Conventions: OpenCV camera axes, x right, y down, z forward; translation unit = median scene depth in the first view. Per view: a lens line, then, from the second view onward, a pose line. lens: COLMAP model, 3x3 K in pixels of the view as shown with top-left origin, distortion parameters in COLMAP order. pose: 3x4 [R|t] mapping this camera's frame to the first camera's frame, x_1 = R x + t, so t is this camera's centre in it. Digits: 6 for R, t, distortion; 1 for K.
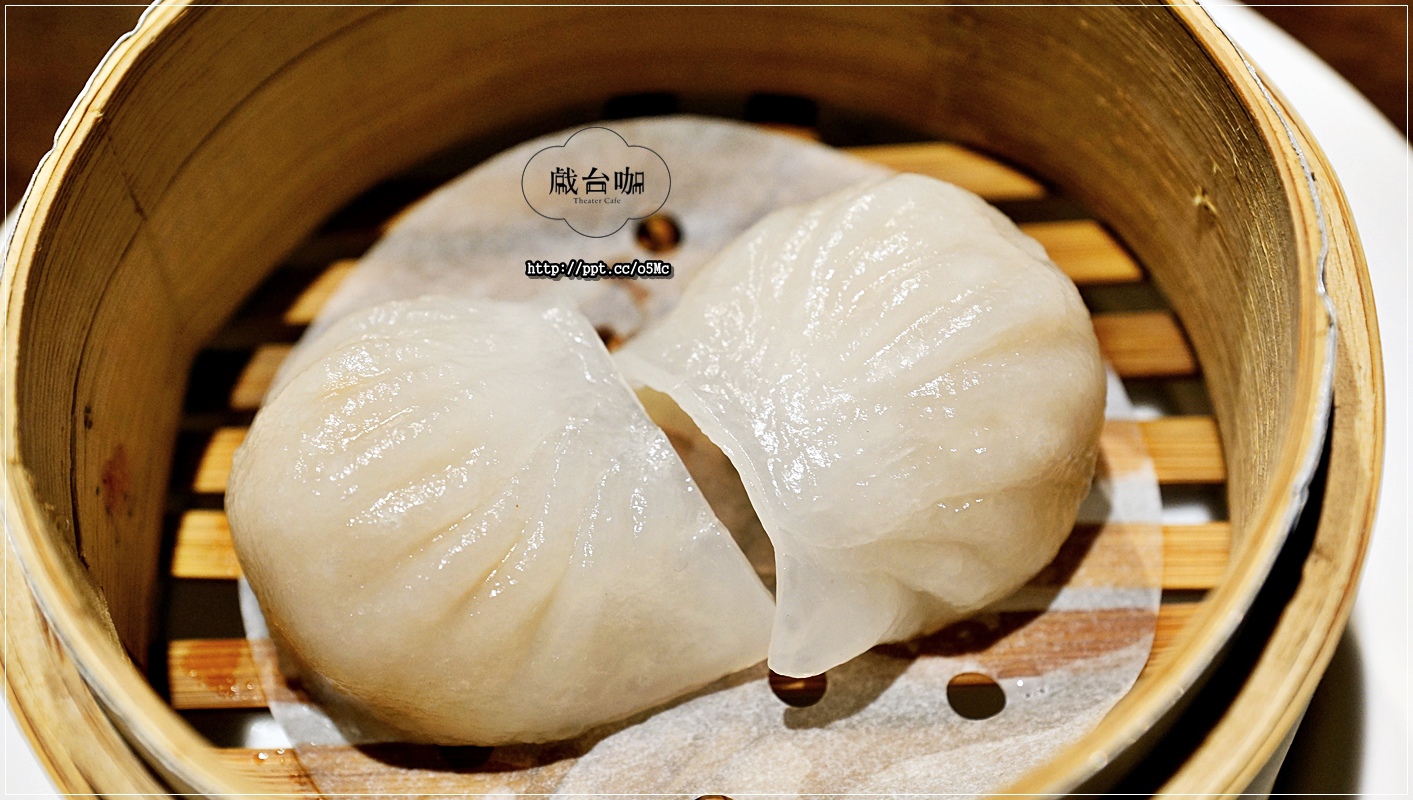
lens RADIAL K [[2376.7, 0, 693.9], [0, 2376.7, 391.8], [0, 0, 1]] dist [-0.140605, 0.000000]
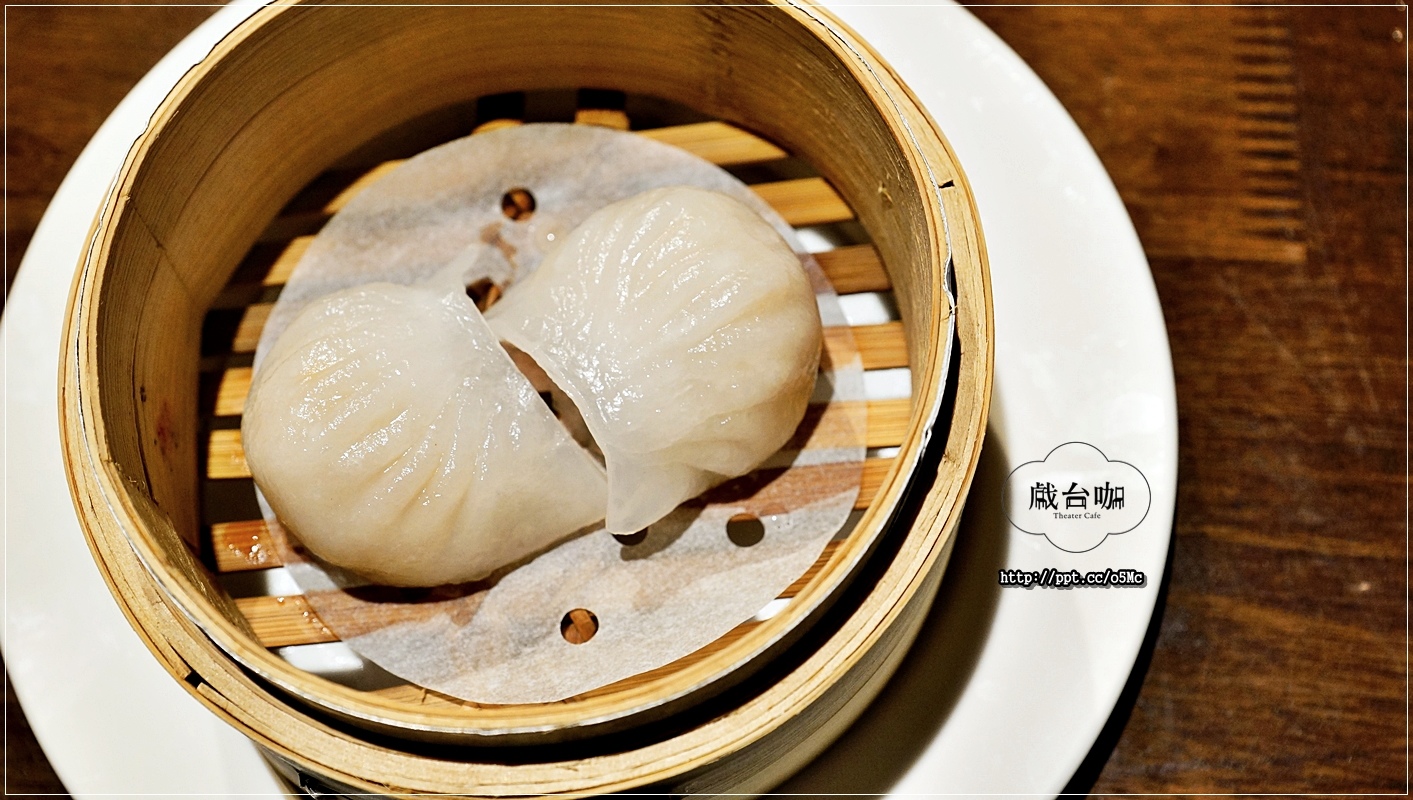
lens RADIAL K [[2199.3, 0, 719.0], [0, 2199.3, 408.2], [0, 0, 1]] dist [-0.060076, 0.000000]
pose [[0.996982, -0.068061, 0.037339, 0.054493], [0.057963, 0.972593, 0.225175, -0.272547], [-0.051641, -0.222331, 0.973603, -0.373982]]
